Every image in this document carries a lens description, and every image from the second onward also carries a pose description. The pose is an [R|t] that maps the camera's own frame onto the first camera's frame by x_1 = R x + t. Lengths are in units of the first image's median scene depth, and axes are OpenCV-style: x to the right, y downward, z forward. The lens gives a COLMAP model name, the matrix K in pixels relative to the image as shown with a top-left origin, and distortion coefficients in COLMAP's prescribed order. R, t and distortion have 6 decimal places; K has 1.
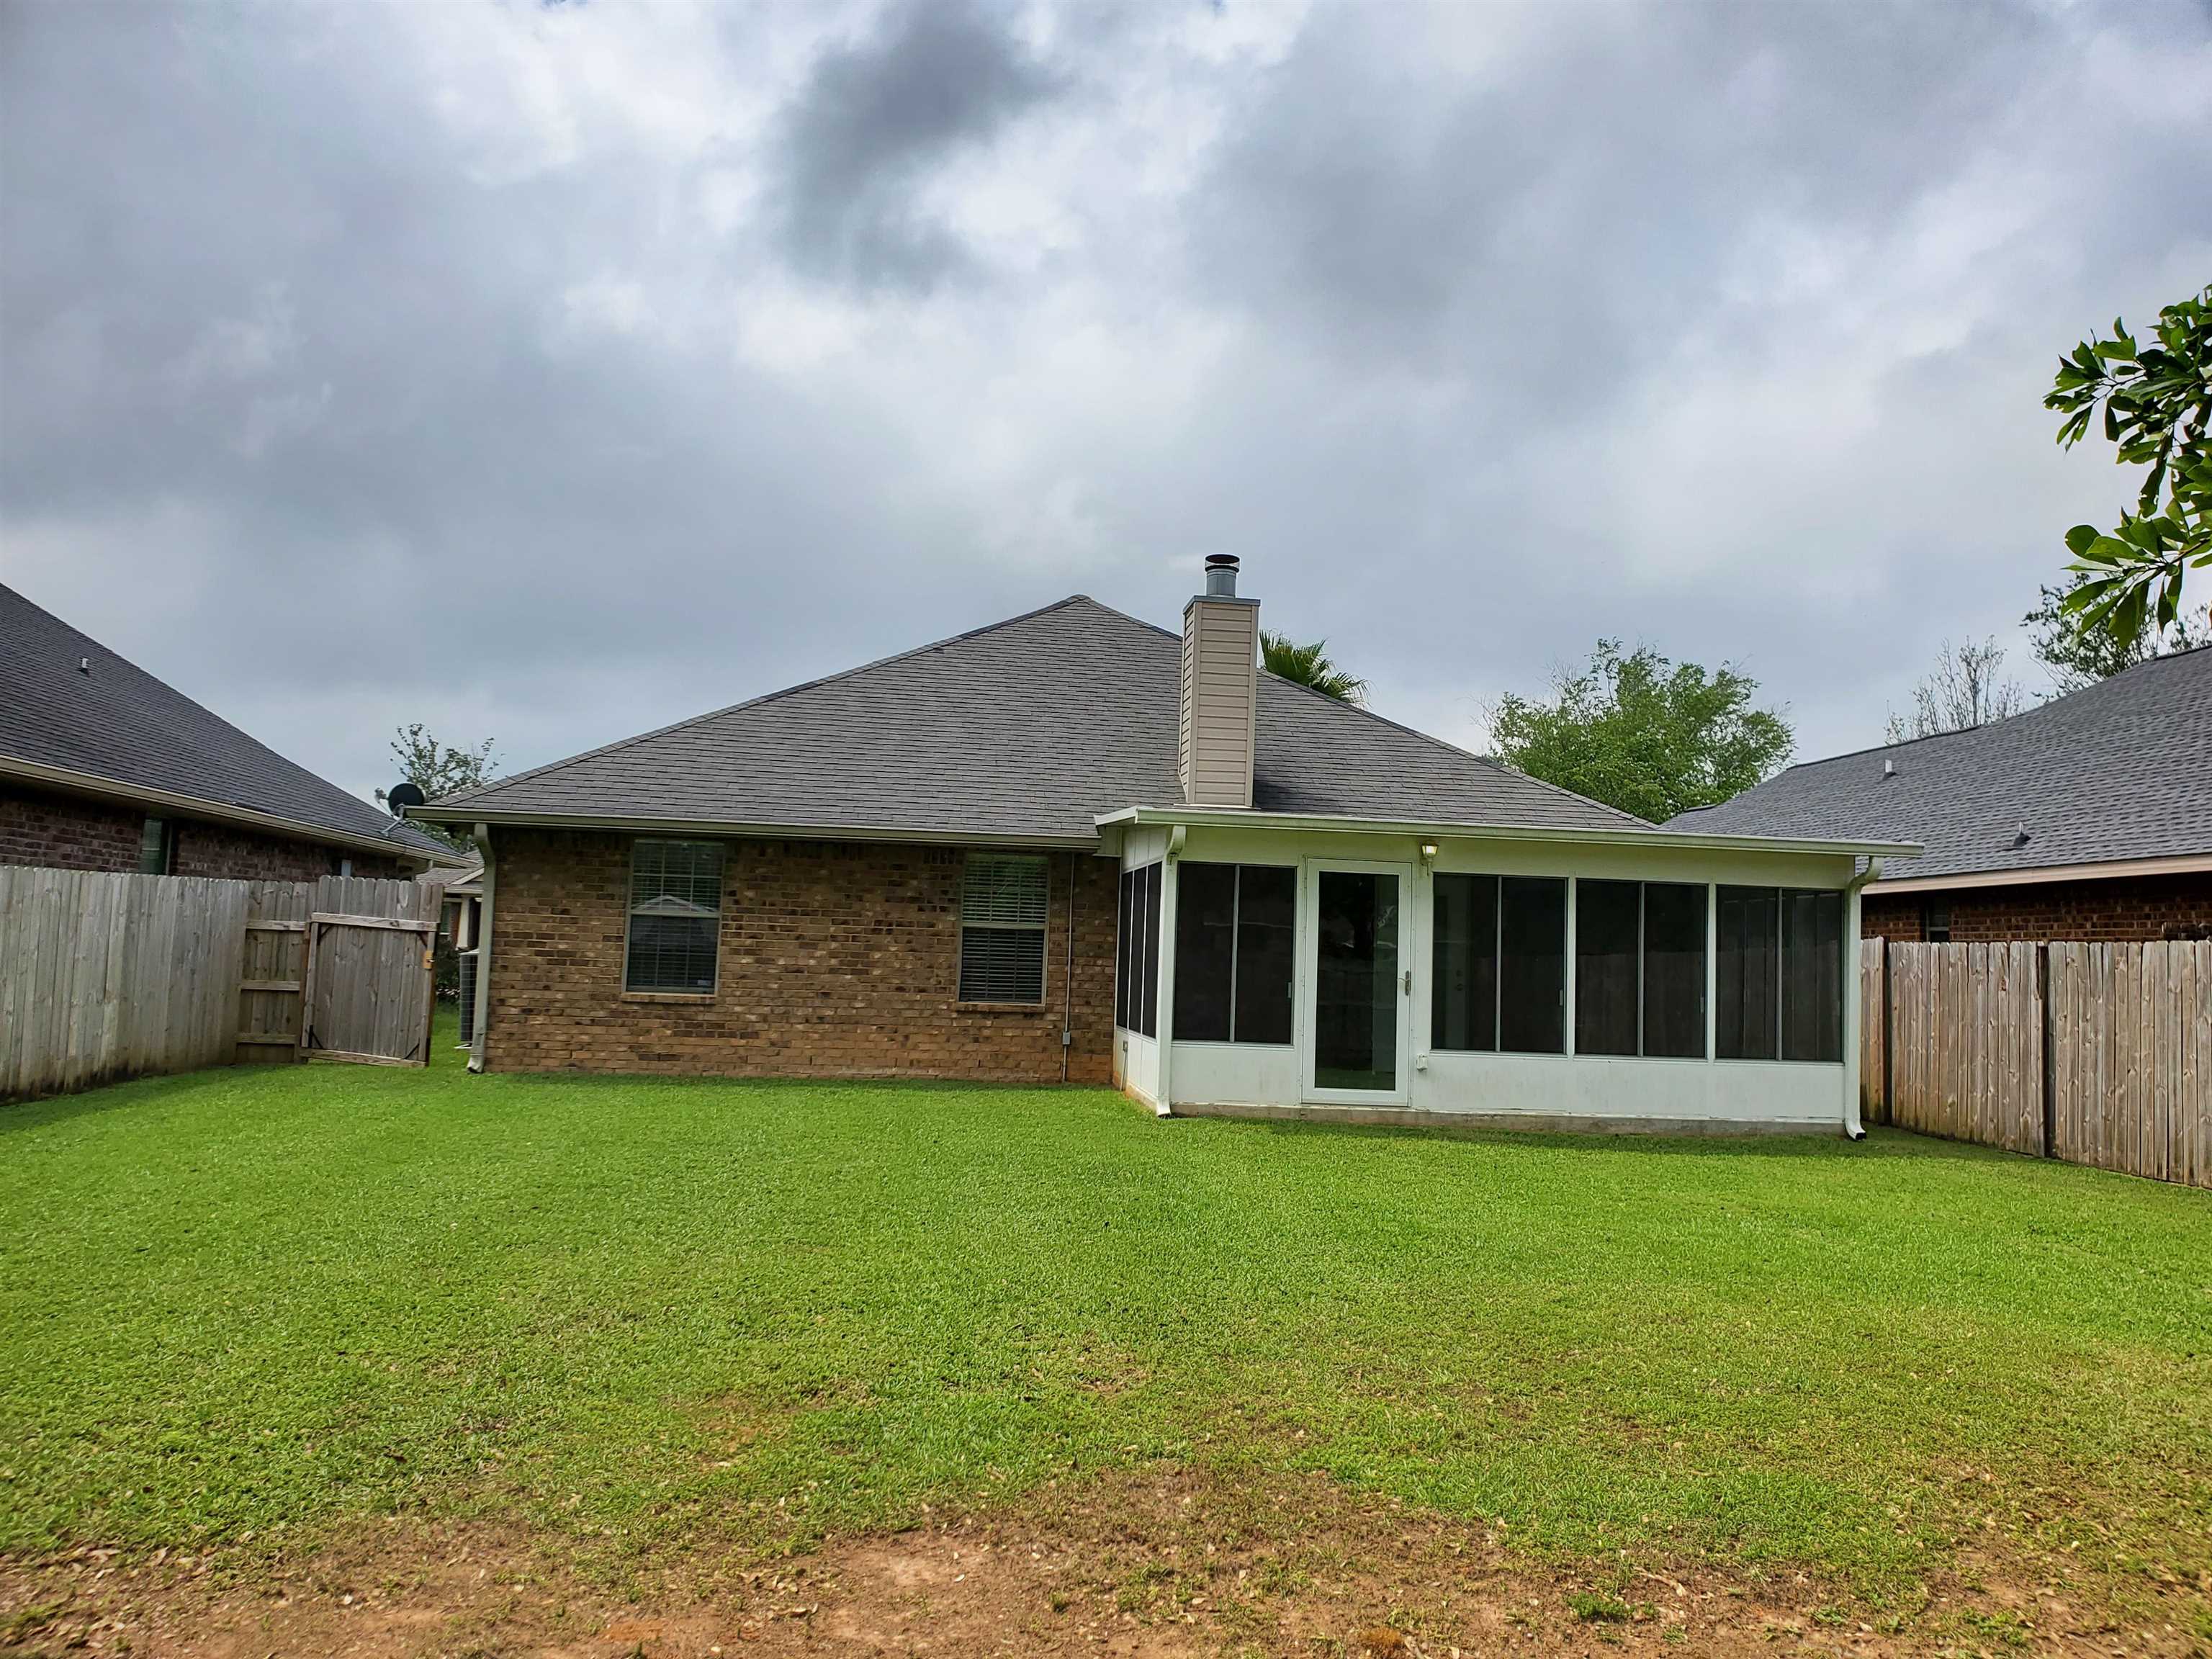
lens RADIAL K [[1734.4, 0, 1116.1], [0, 1734.4, 822.0], [0, 0, 1]] dist [0.047672, -0.060593]
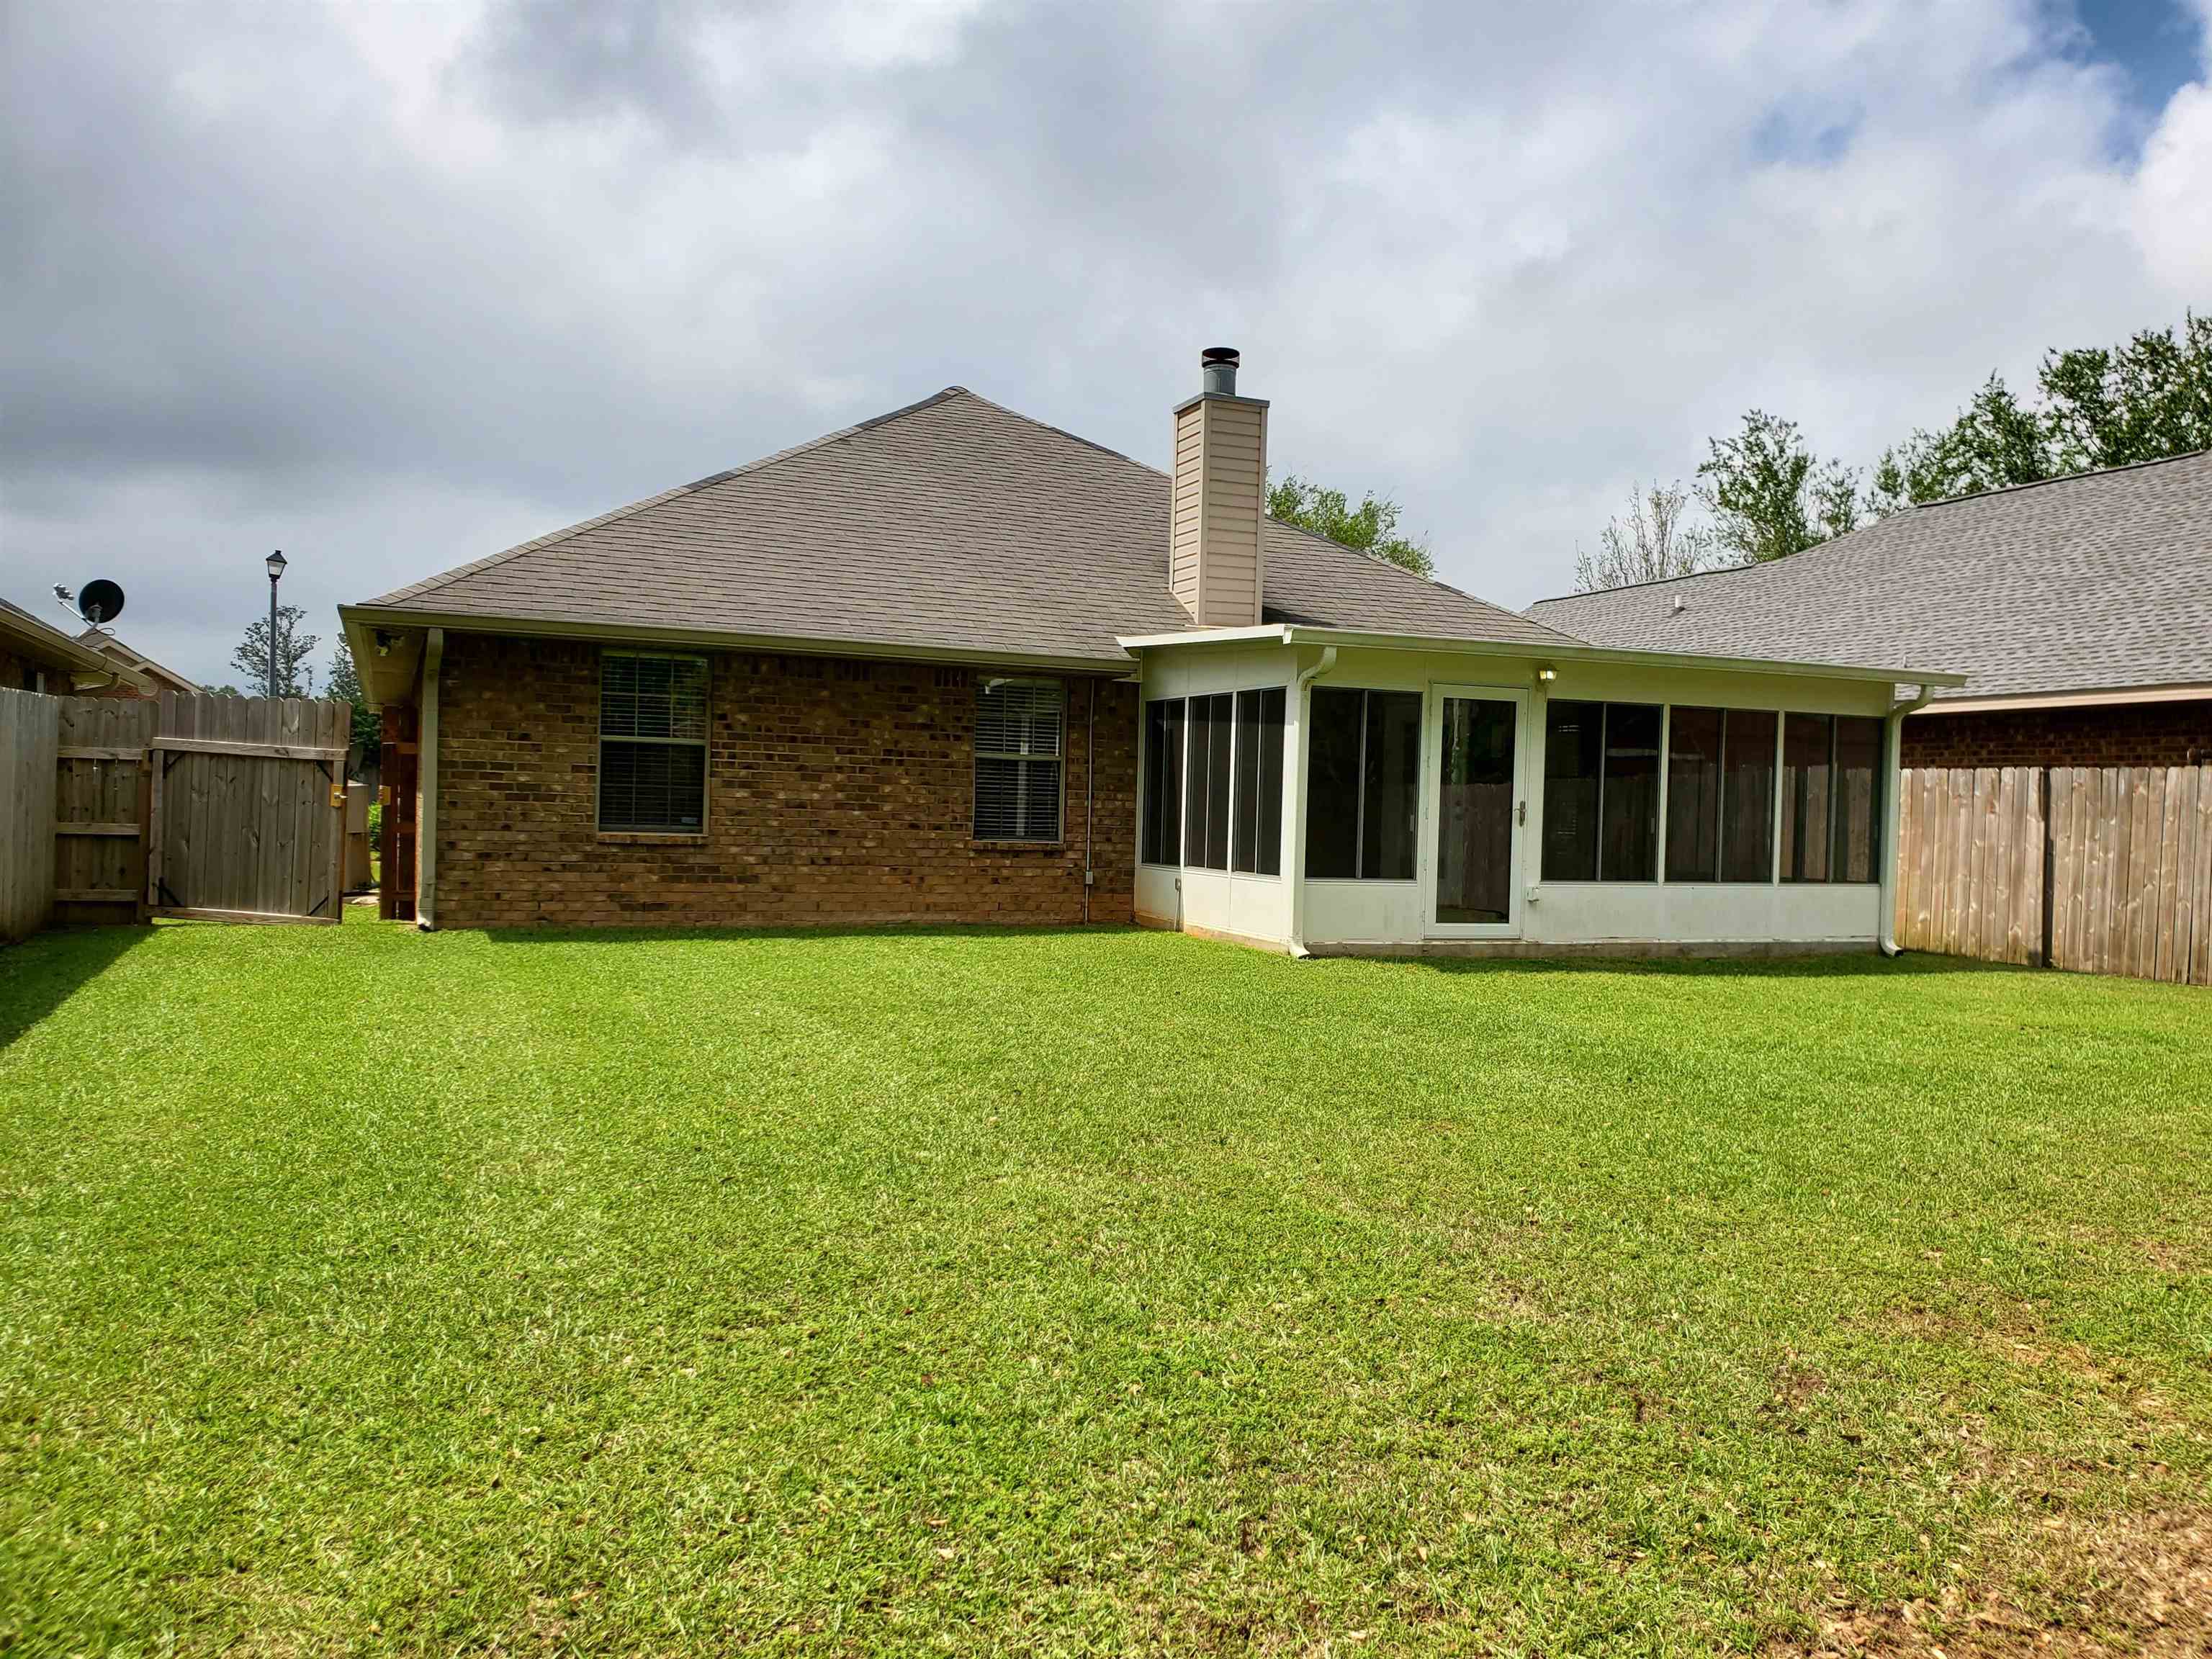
lens RADIAL K [[1734.4, 0, 1176.6], [0, 1734.4, 908.0], [0, 0, 1]] dist [0.047672, -0.060593]
pose [[0.961551, -0.024352, 0.273545, -0.244191], [-0.015594, 0.989612, 0.142913, 0.007820], [-0.274184, -0.141684, 0.951183, 0.104112]]
